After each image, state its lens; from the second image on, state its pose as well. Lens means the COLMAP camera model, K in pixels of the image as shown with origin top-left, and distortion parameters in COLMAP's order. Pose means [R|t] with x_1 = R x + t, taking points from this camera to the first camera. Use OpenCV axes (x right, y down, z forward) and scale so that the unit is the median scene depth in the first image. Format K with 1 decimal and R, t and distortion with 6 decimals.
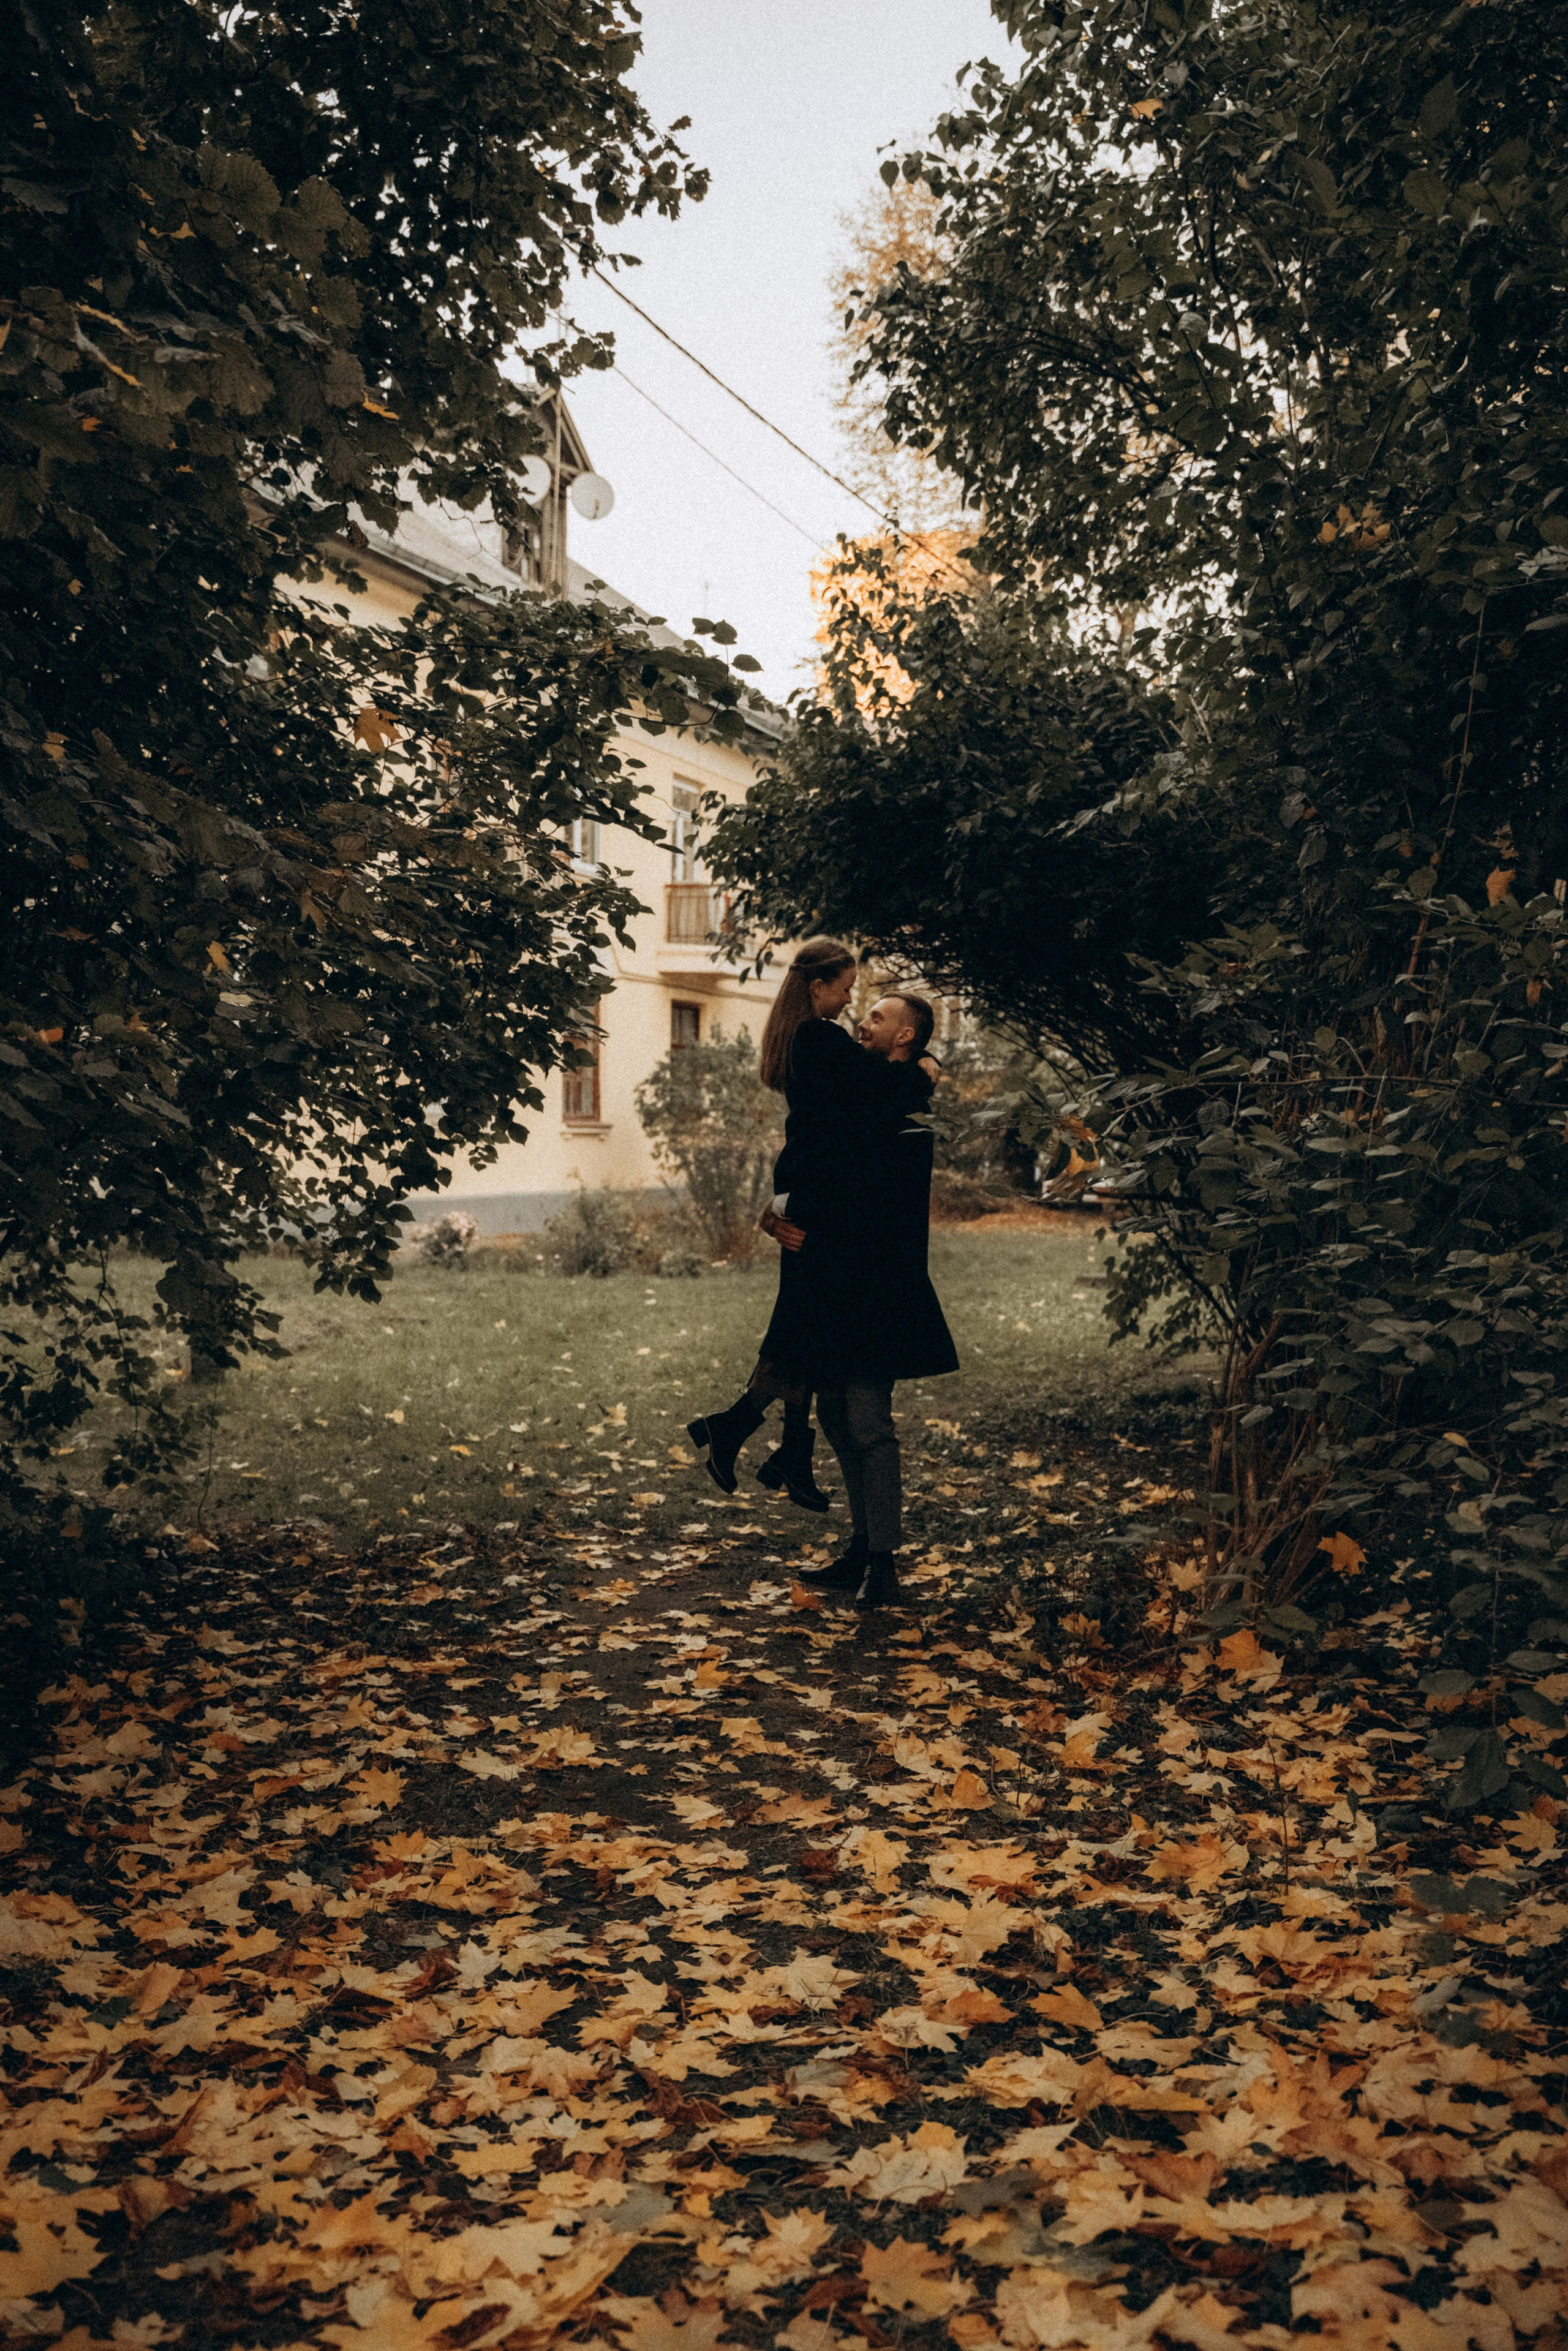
lens RADIAL K [[2396.6, 0, 779.9], [0, 2396.6, 1164.0], [0, 0, 1]] dist [-0.029632, 0.000000]
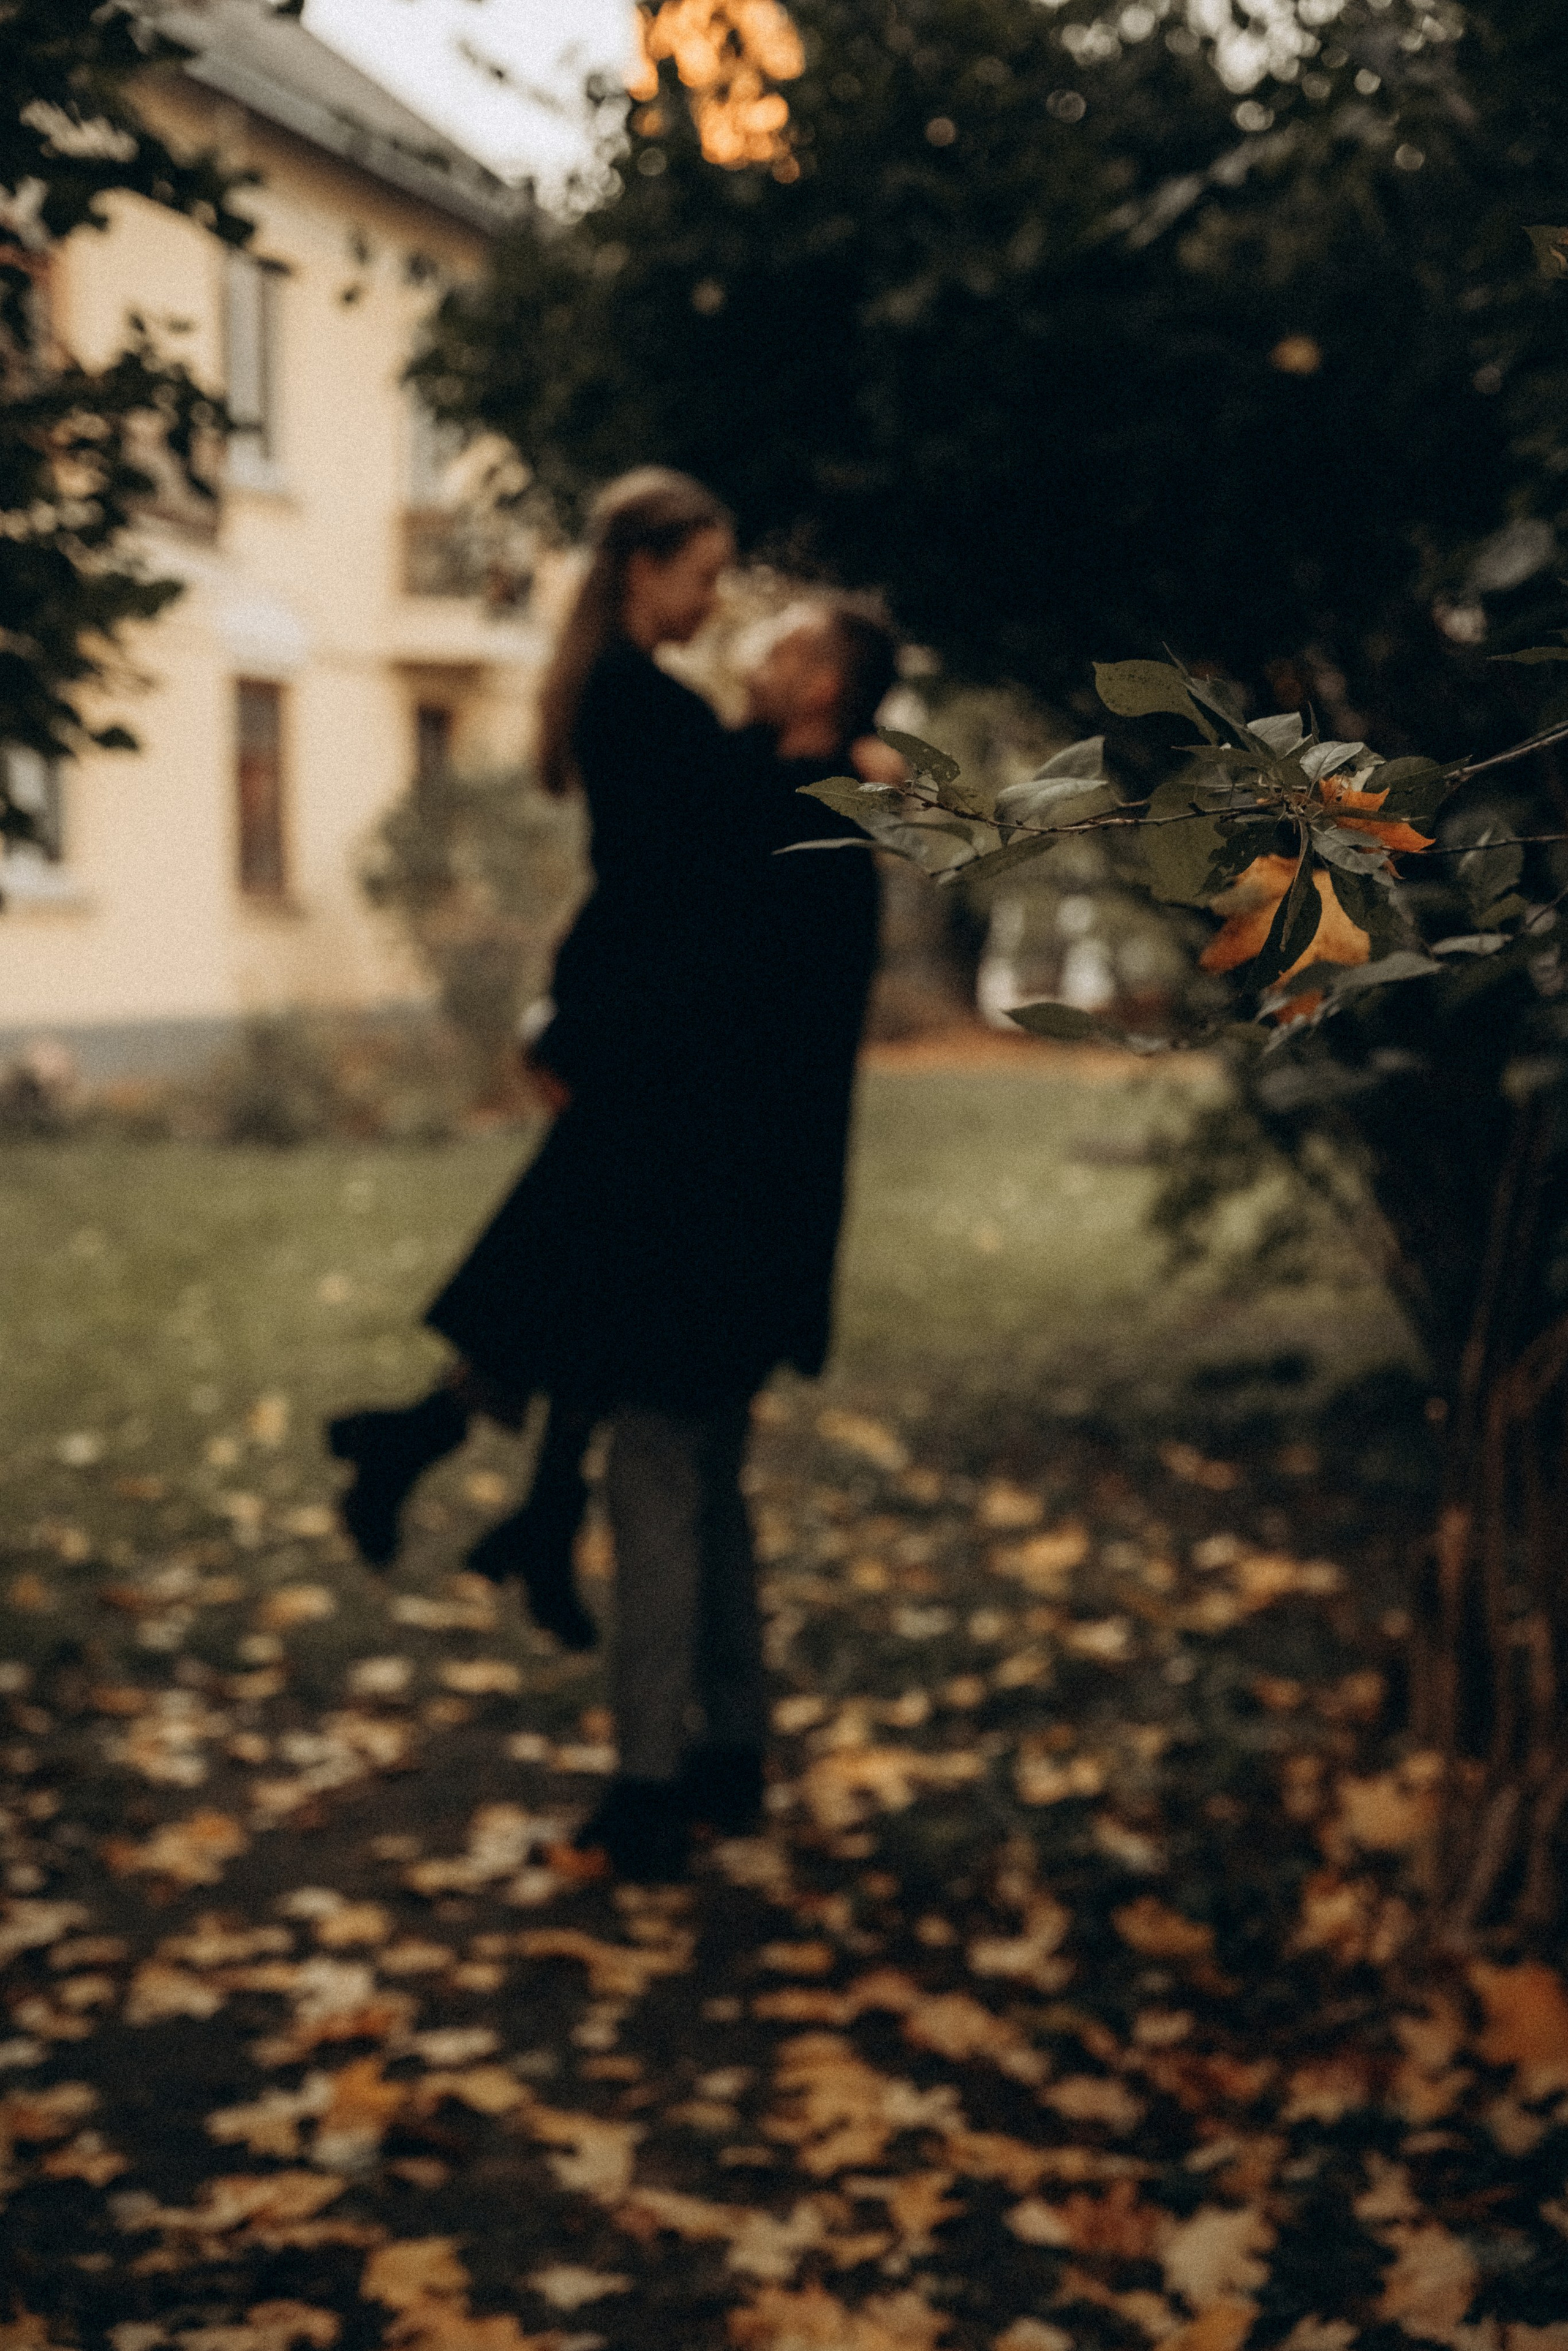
lens RADIAL K [[3681.9, 0, 770.5], [0, 3681.9, 1174.9], [0, 0, 1]] dist [0.243253, 0.000000]
pose [[0.998817, -0.008335, 0.047903, 0.012855], [0.005578, 0.998336, 0.057397, 0.000986], [-0.048301, -0.057062, 0.997202, 0.258039]]
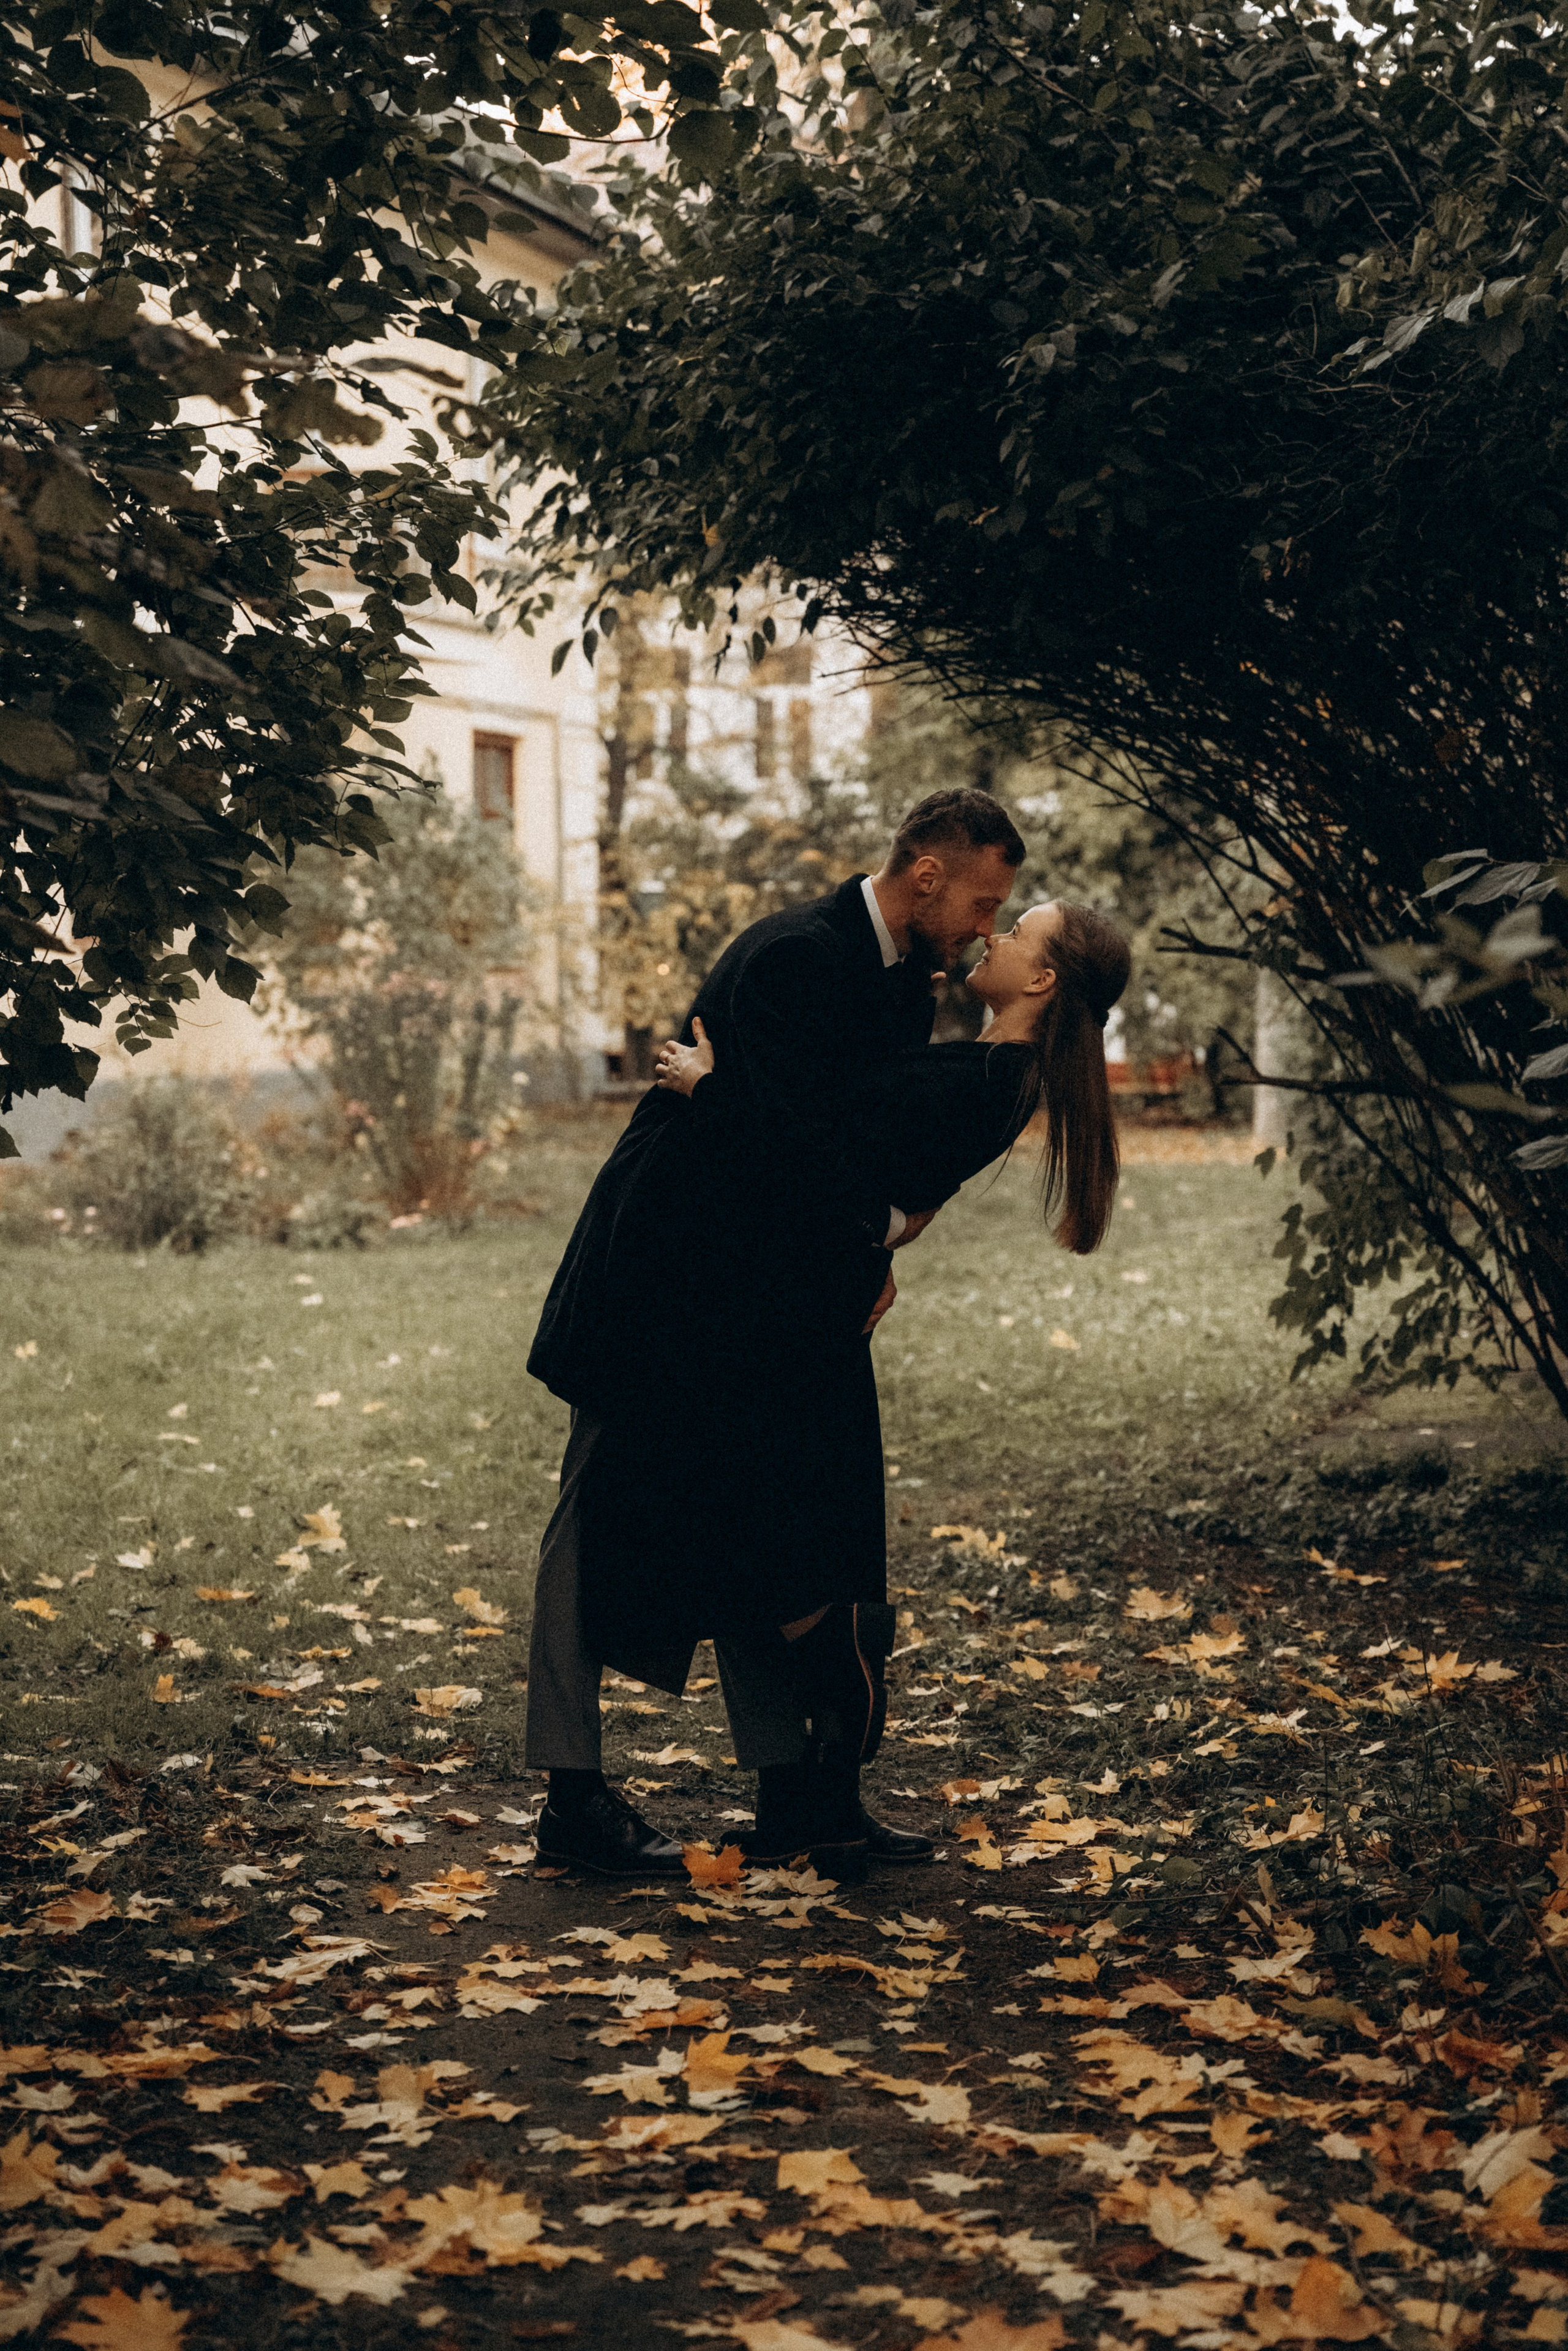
lens RADIAL K [[4641.8, 0, 781.7], [0, 4641.8, 1182.1], [0, 0, 1]] dist [0.336201, 0.000000]
pose [[0.997485, -0.012360, 0.069794, -0.068634], [0.009928, 0.999335, 0.035087, -0.003613], [-0.070181, -0.034306, 0.996944, 0.023123]]
